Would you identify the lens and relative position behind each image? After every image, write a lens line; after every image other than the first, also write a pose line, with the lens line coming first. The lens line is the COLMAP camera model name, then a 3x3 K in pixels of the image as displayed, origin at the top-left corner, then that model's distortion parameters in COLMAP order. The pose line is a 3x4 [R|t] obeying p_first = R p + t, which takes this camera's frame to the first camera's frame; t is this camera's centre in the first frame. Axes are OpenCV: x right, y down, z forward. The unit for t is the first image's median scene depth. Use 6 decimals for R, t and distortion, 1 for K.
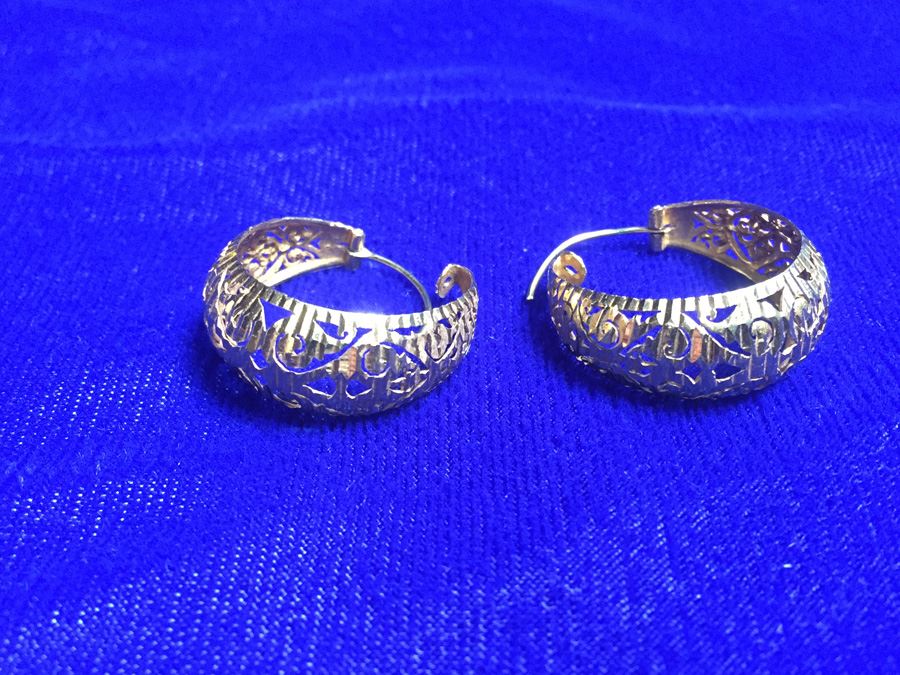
lens RADIAL K [[996.0, 0, 452.3], [0, 996.0, 343.1], [0, 0, 1]] dist [0.027854, 0.000000]
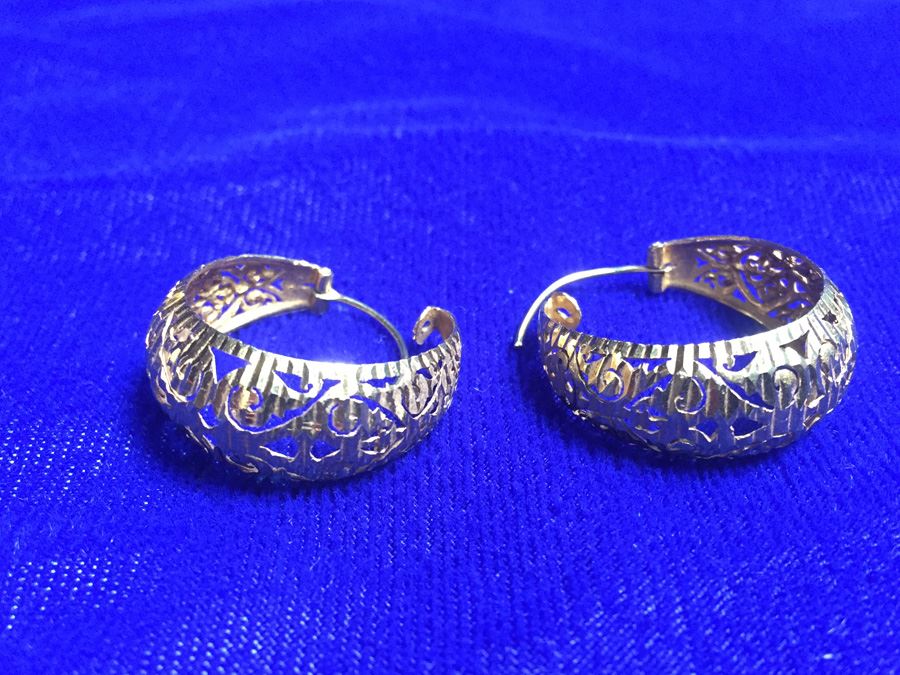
lens RADIAL K [[996.0, 0, 453.2], [0, 996.0, 336.6], [0, 0, 1]] dist [0.027854, 0.000000]
pose [[0.999498, -0.003267, 0.031509, -0.008704], [0.005001, 0.998467, -0.055127, -0.003459], [-0.031280, 0.055257, 0.997982, 0.113392]]
